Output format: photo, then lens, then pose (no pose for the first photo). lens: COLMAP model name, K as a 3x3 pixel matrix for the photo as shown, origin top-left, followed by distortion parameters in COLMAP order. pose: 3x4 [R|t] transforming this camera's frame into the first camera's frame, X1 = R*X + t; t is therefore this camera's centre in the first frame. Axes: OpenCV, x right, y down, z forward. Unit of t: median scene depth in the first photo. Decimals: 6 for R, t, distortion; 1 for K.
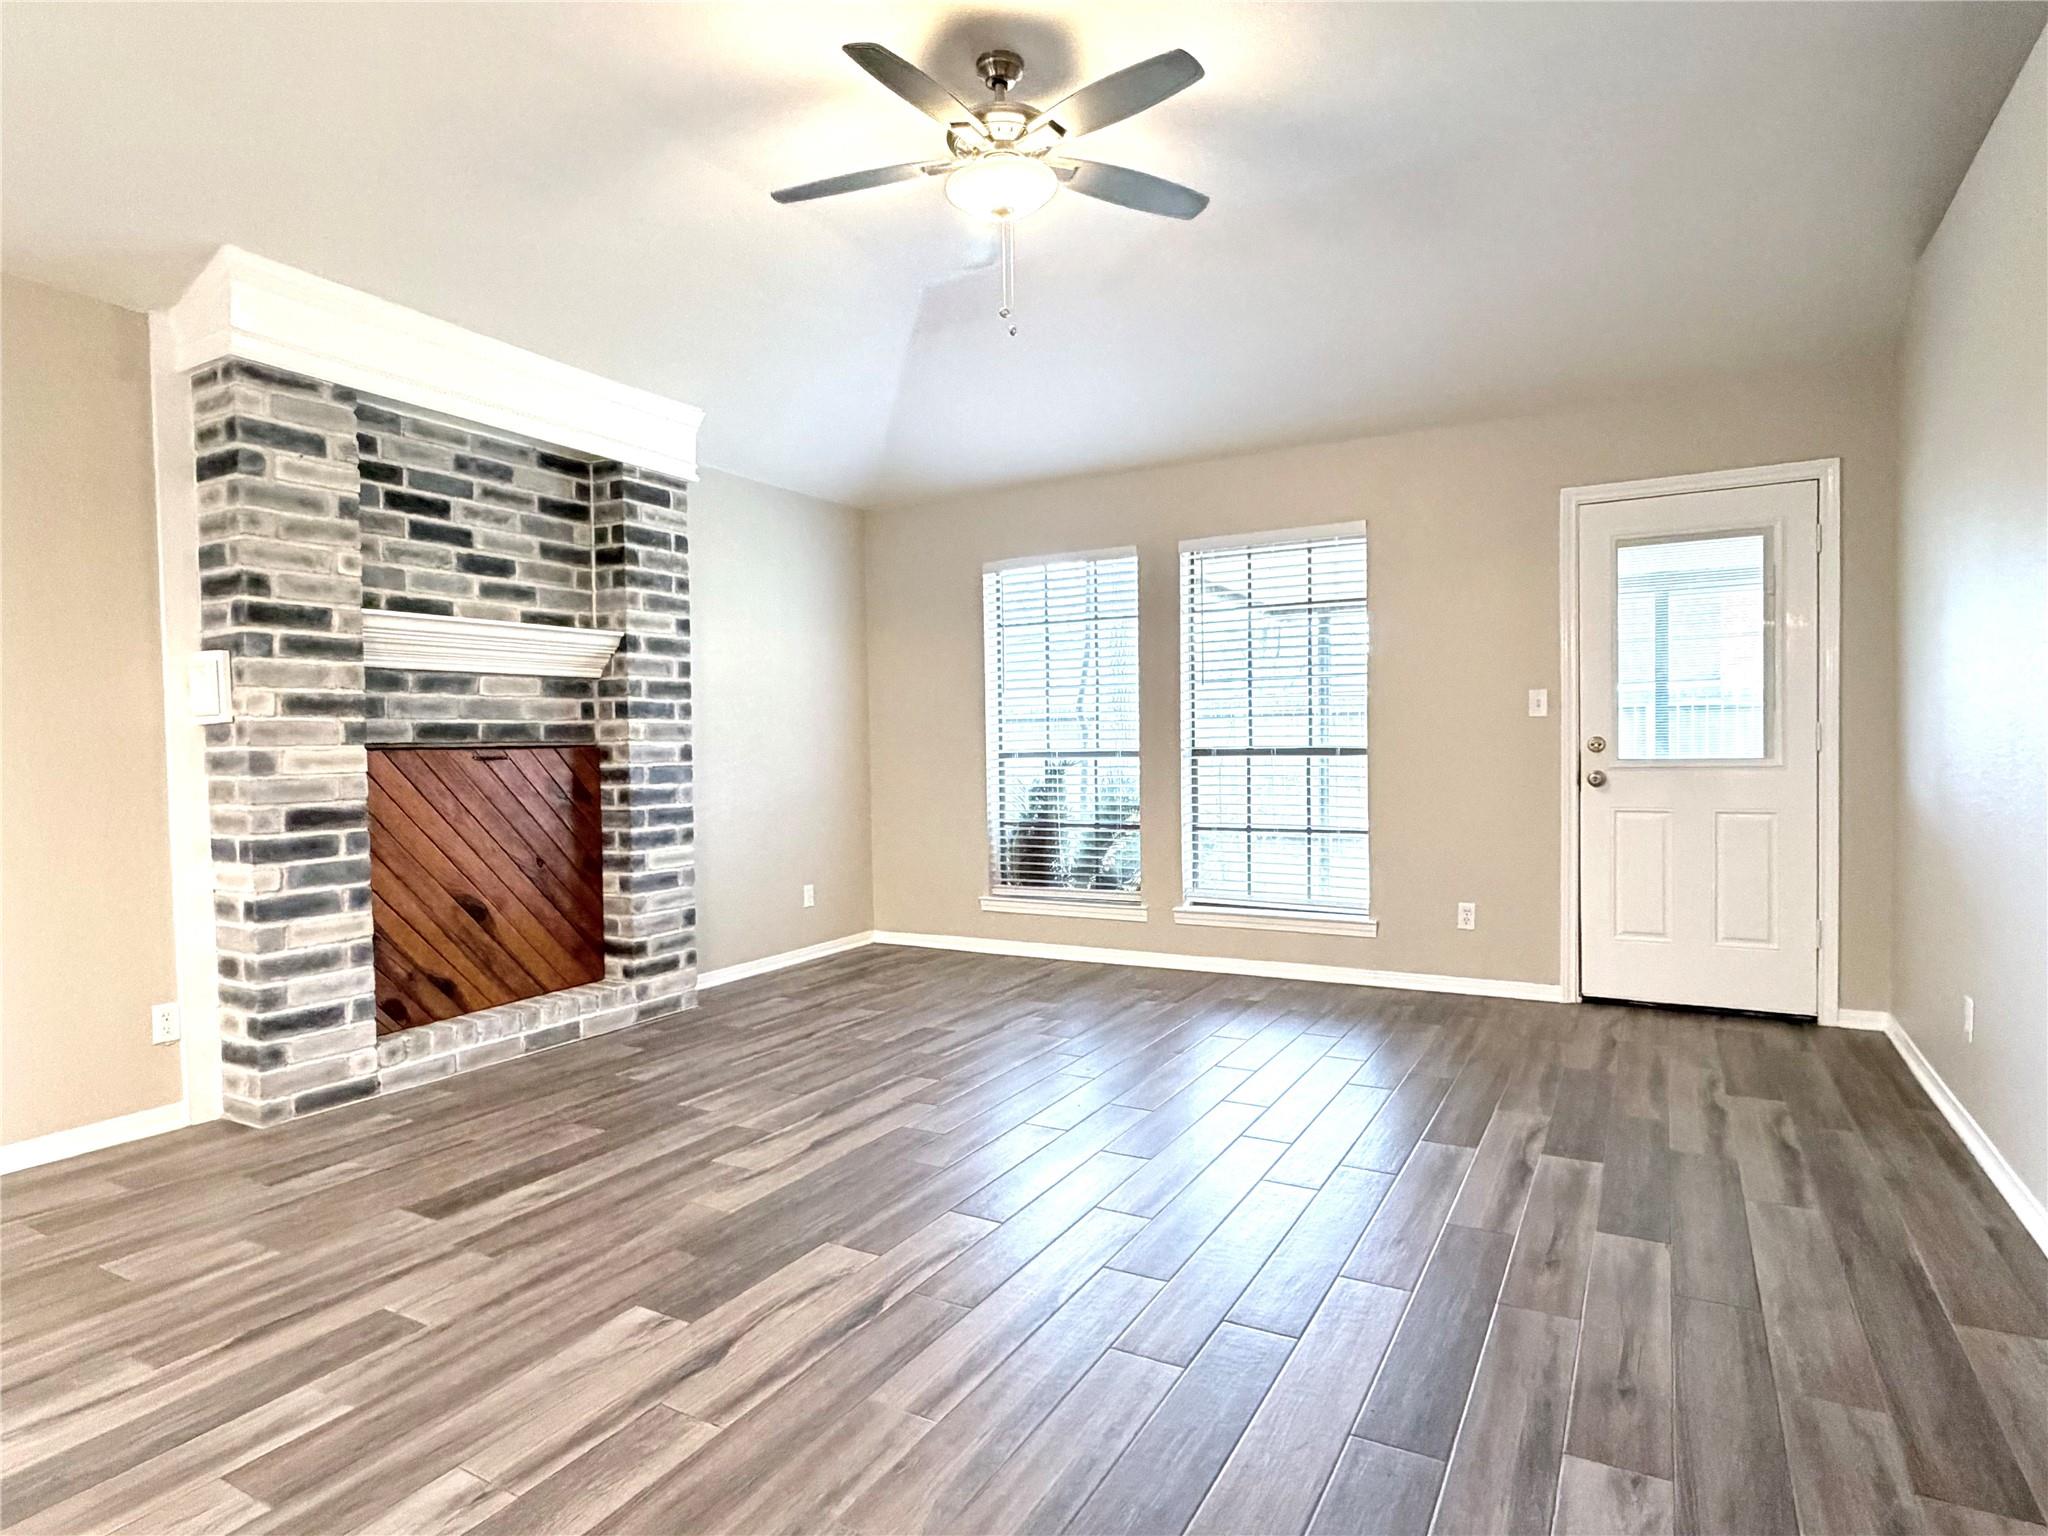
lens RADIAL K [[1141.3, 0, 1016.9], [0, 1141.3, 769.7], [0, 0, 1]] dist [0.001565, 0.000116]
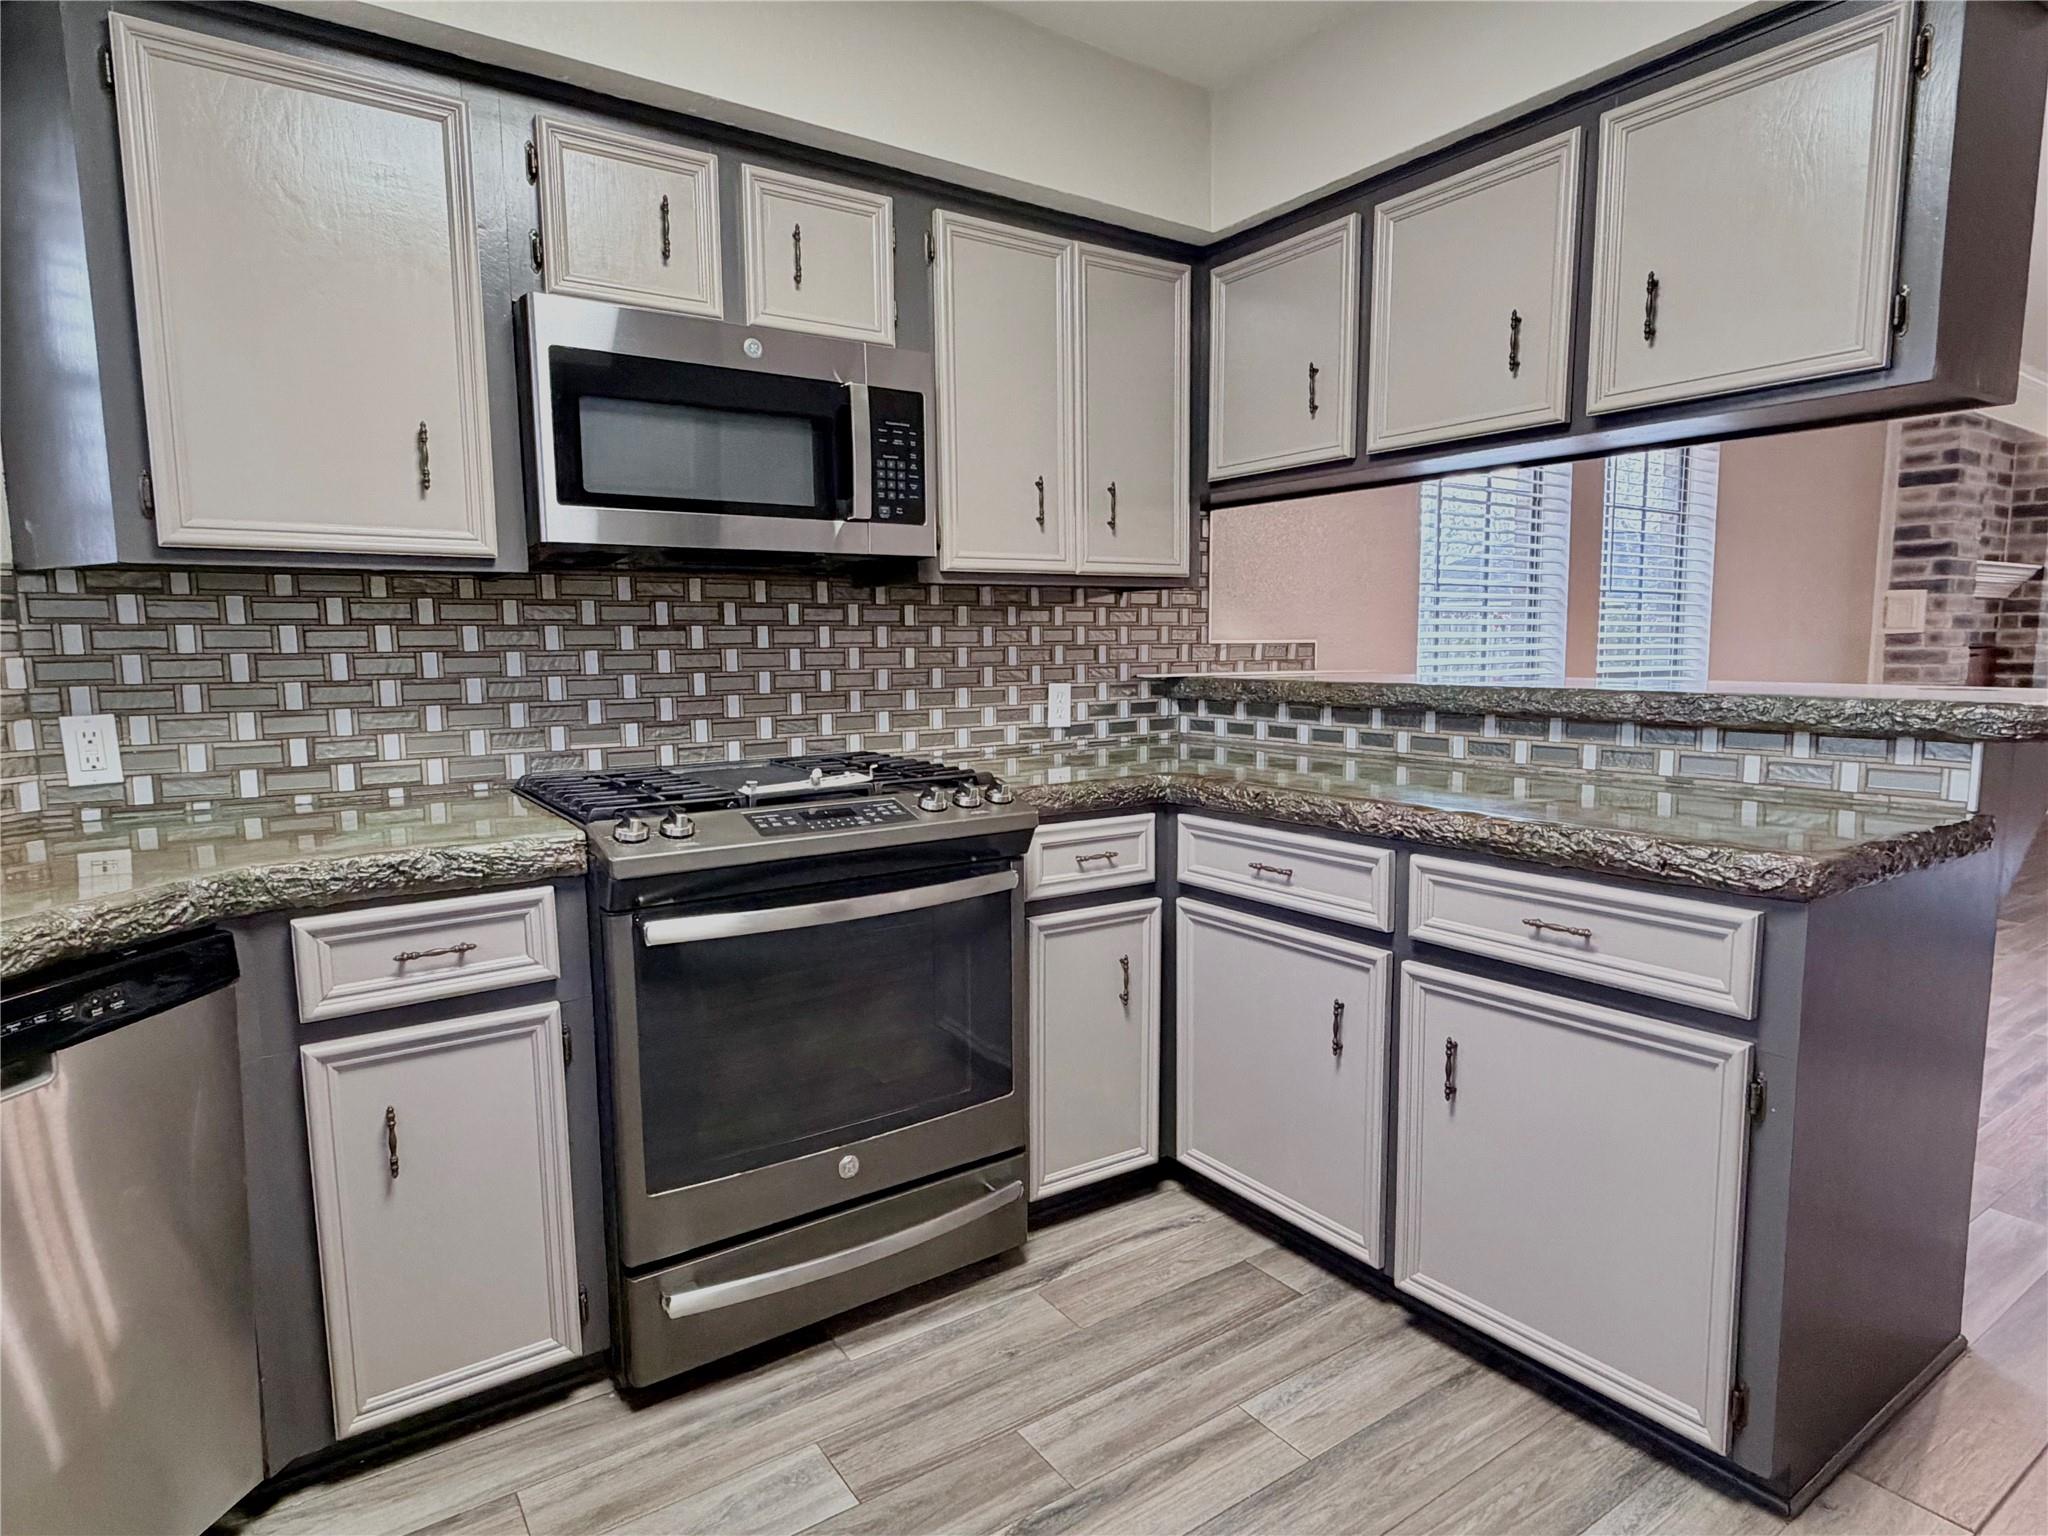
lens RADIAL K [[1145.9, 0, 957.2], [0, 1145.9, 776.6], [0, 0, 1]] dist [-0.003255, -0.000595]
pose [[0.890893, 0.056767, -0.450652, -0.989800], [-0.014159, 0.995148, 0.097364, 0.021975], [0.453992, -0.080360, 0.887374, -0.972463]]
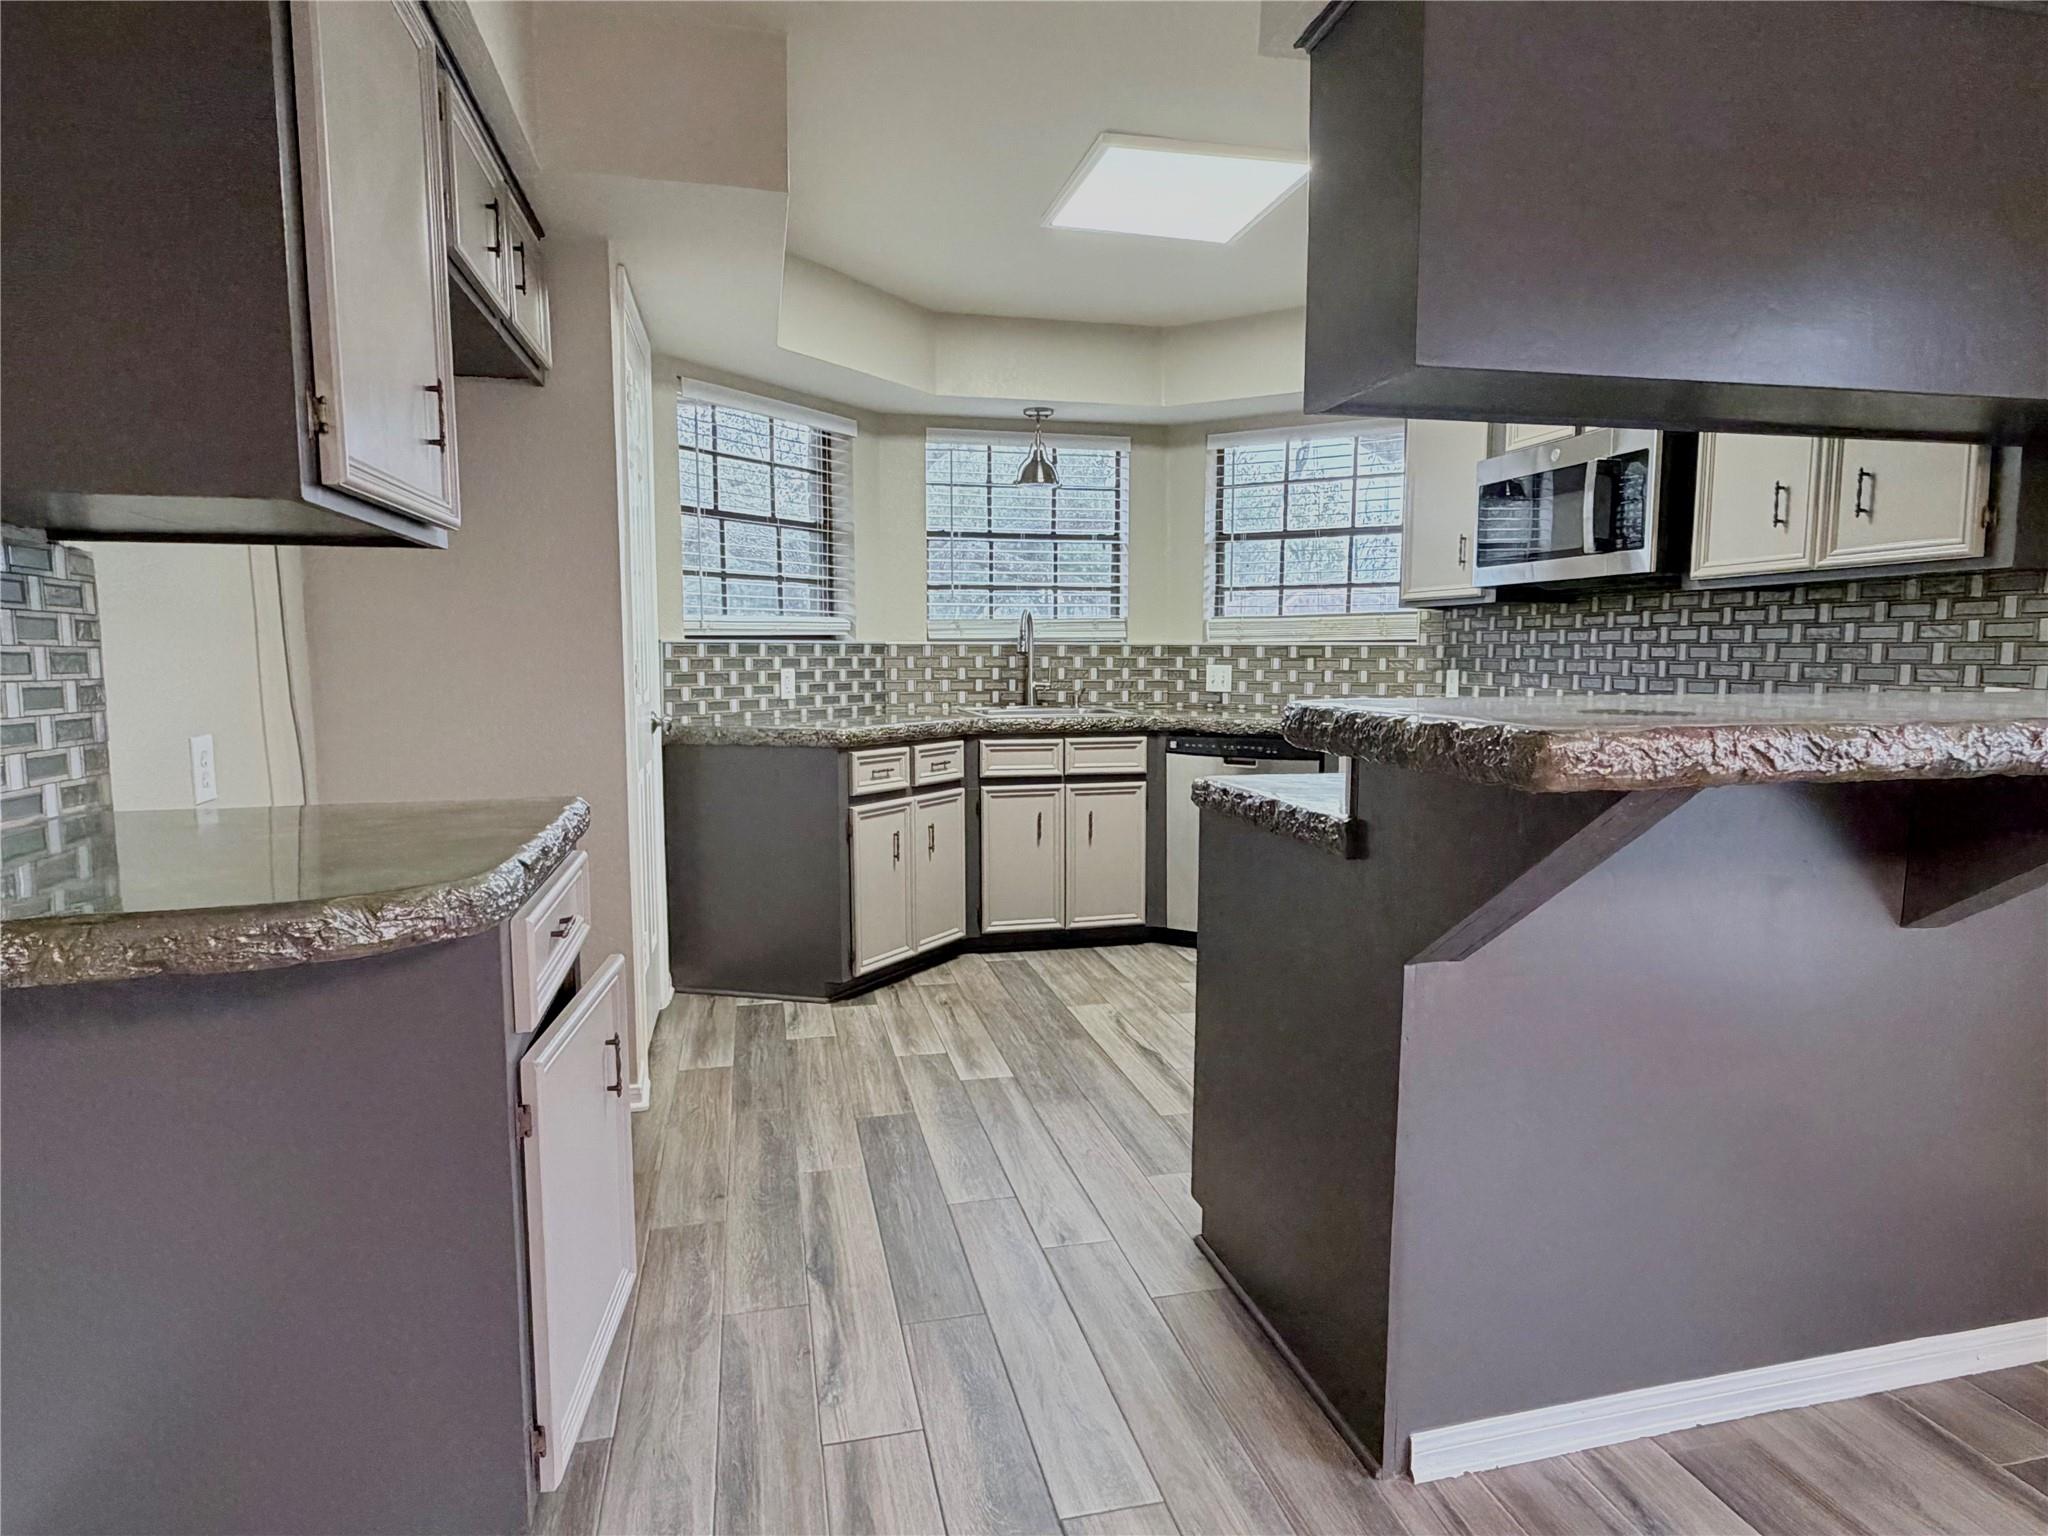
lens RADIAL K [[1141.3, 0, 1016.9], [0, 1141.3, 769.7], [0, 0, 1]] dist [0.001565, 0.000116]
pose [[-0.736335, 0.085288, -0.671220, -0.466413], [-0.007664, 0.990909, 0.134317, -0.001391], [0.676574, 0.104047, -0.728987, -0.194634]]
